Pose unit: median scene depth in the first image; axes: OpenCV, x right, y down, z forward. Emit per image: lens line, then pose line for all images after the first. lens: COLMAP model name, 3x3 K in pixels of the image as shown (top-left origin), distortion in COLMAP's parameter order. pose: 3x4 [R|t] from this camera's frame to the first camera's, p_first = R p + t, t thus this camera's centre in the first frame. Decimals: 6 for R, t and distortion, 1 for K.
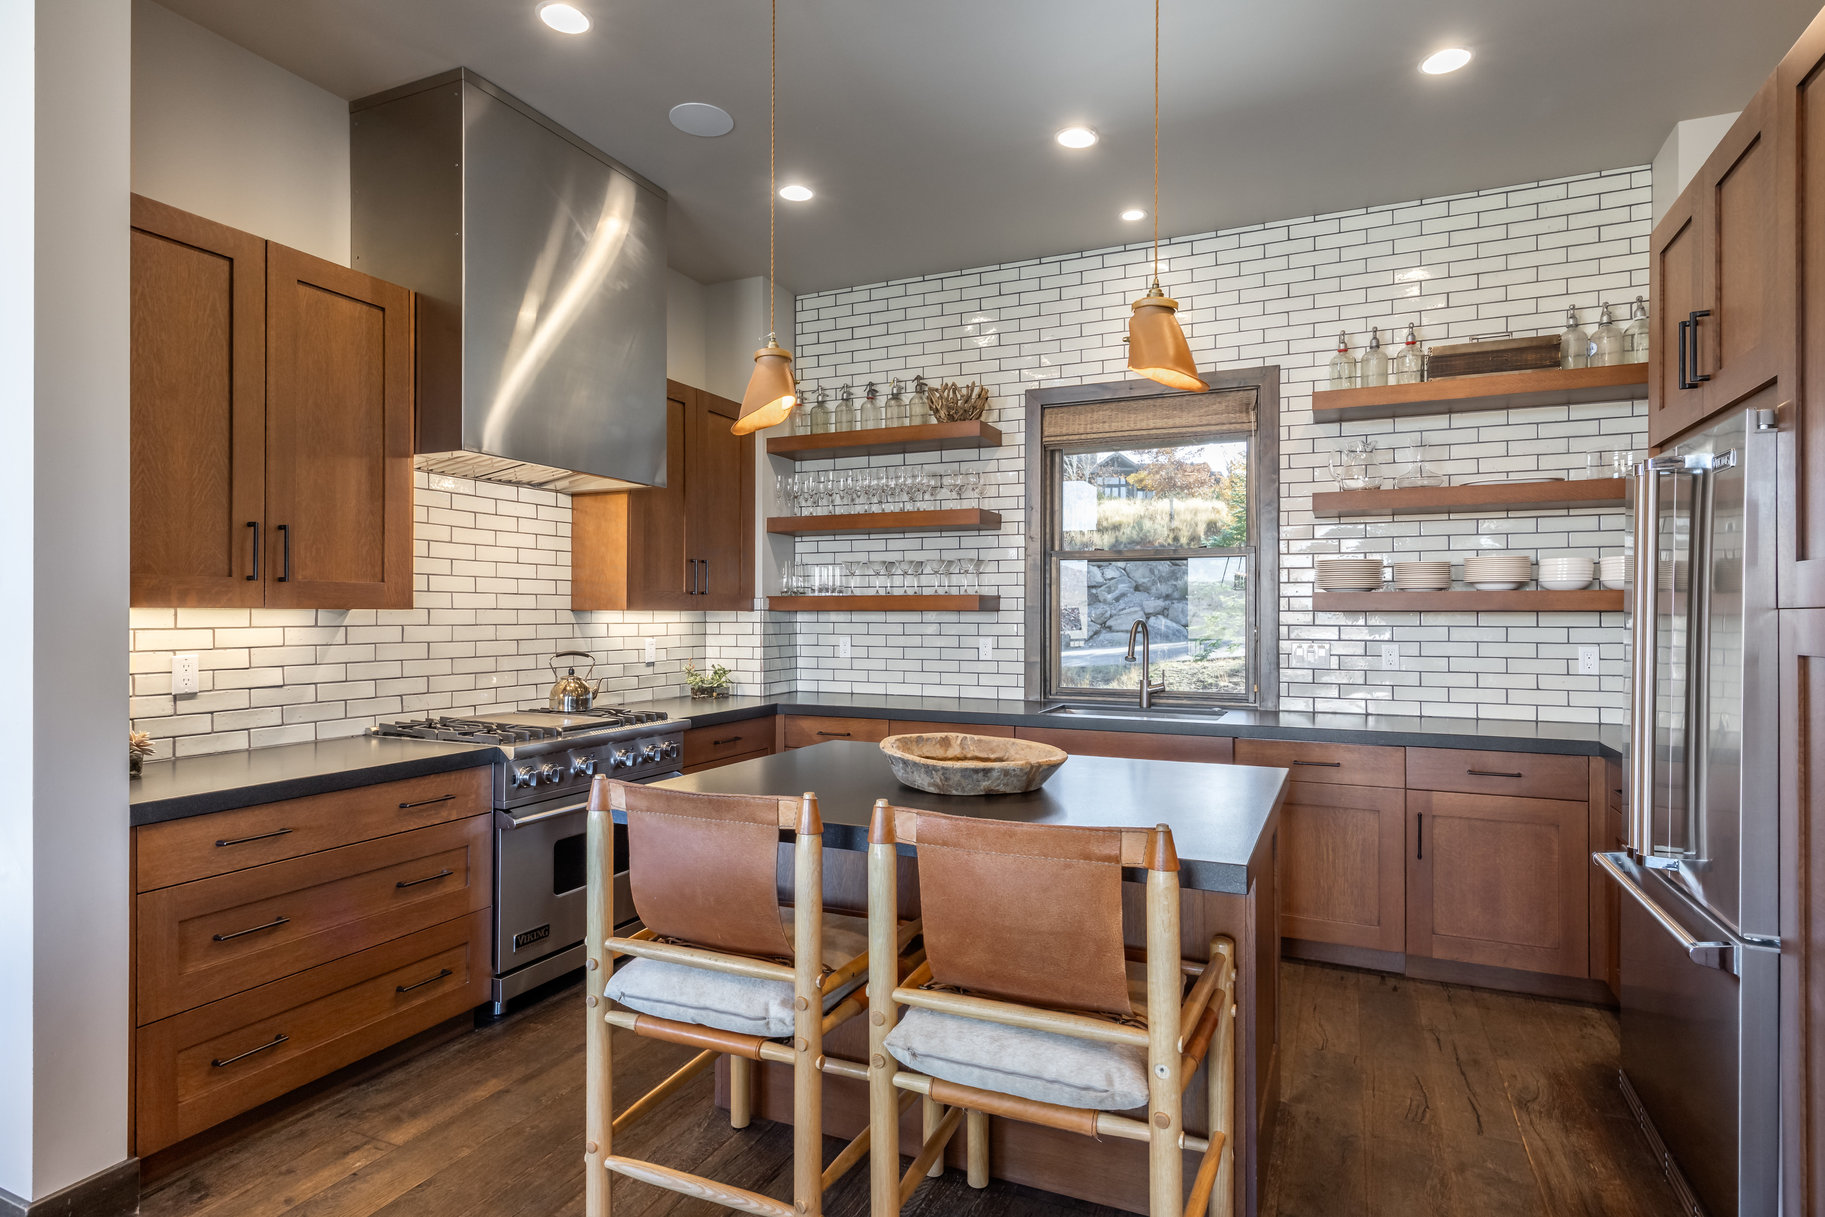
lens RADIAL K [[981.9, 0, 914.3], [0, 981.9, 602.6], [0, 0, 1]] dist [0.001922, 0.000392]
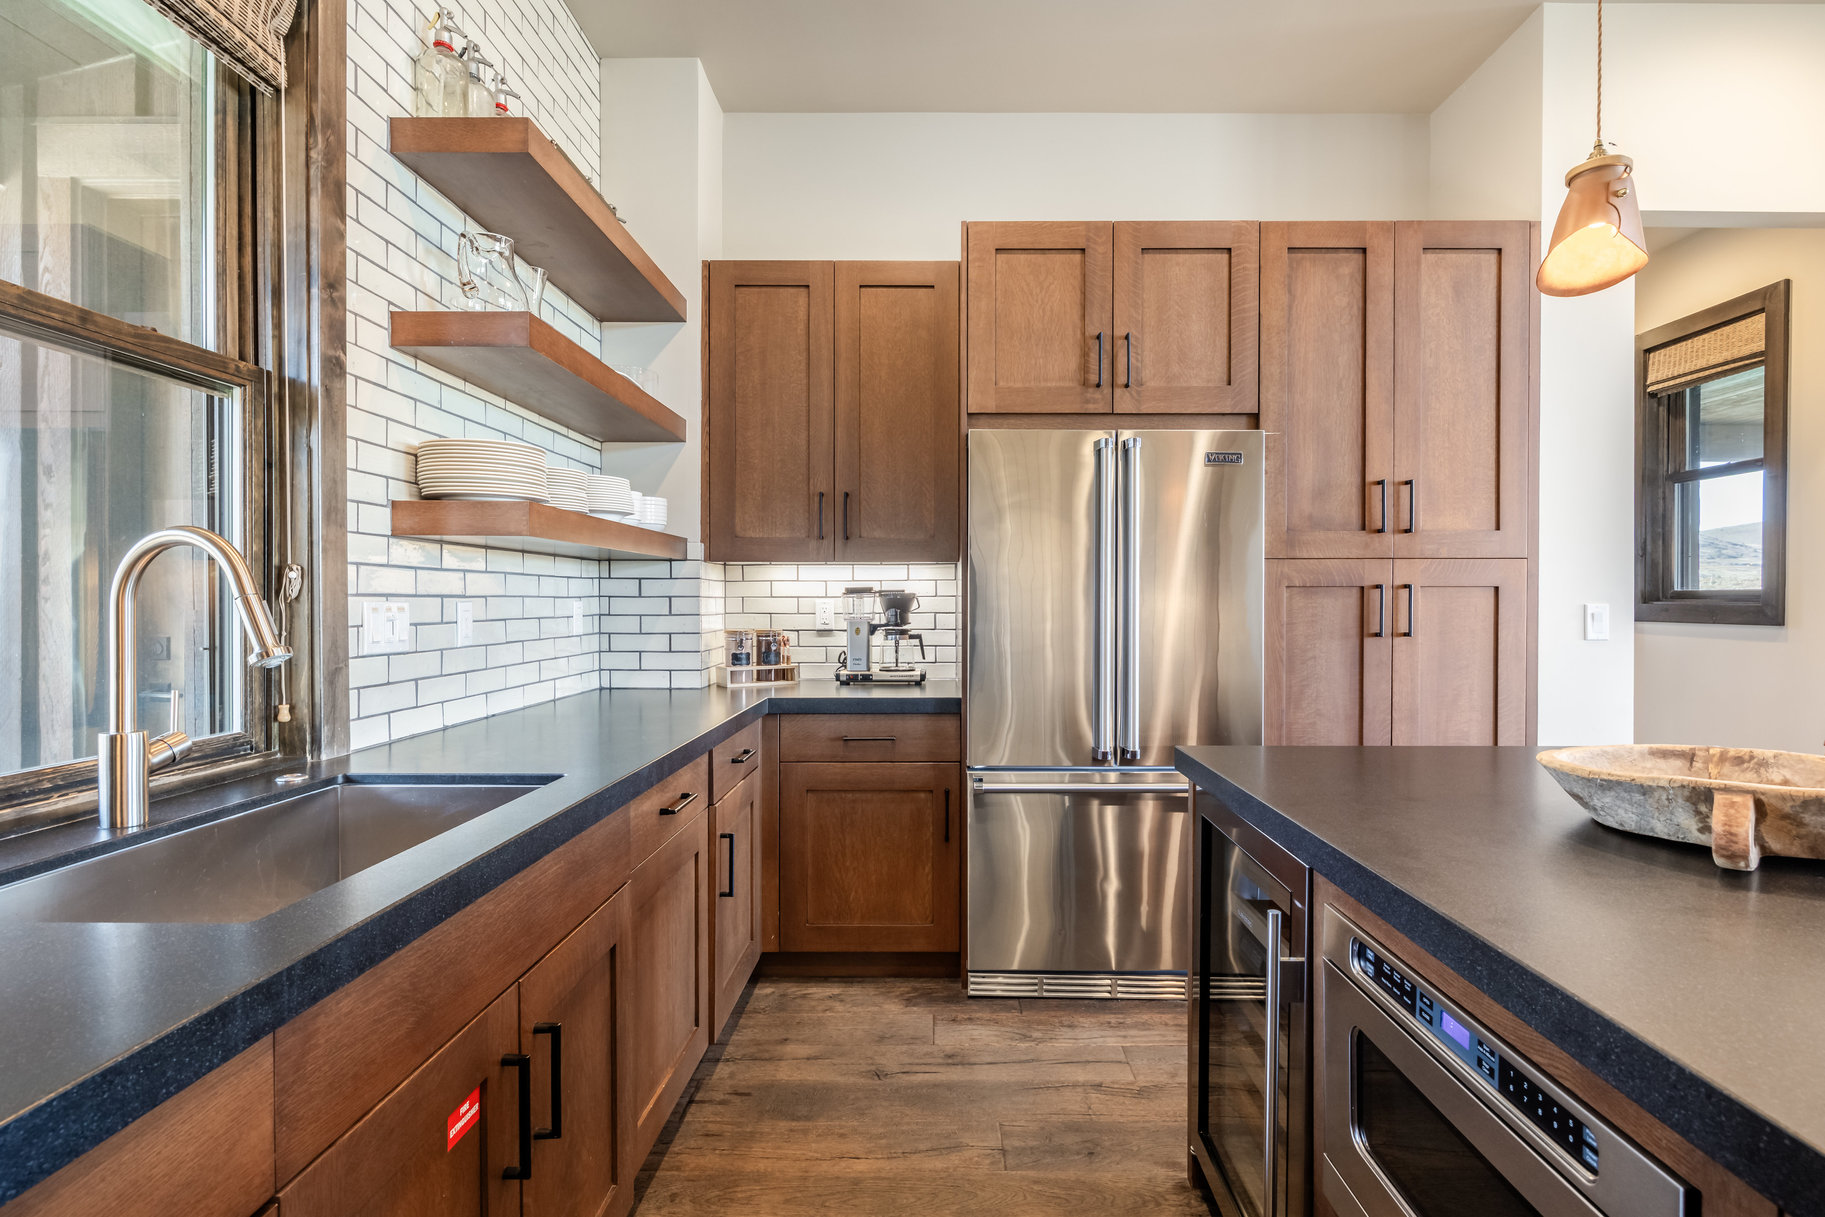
lens RADIAL K [[891.0, 0, 927.8], [0, 891.0, 623.6], [0, 0, 1]] dist [-0.012826, 0.001388]
pose [[-0.405423, -0.018714, 0.913938, -0.130133], [-0.012268, 0.999812, 0.015030, 0.050045], [-0.914047, -0.005118, -0.405576, 1.126846]]
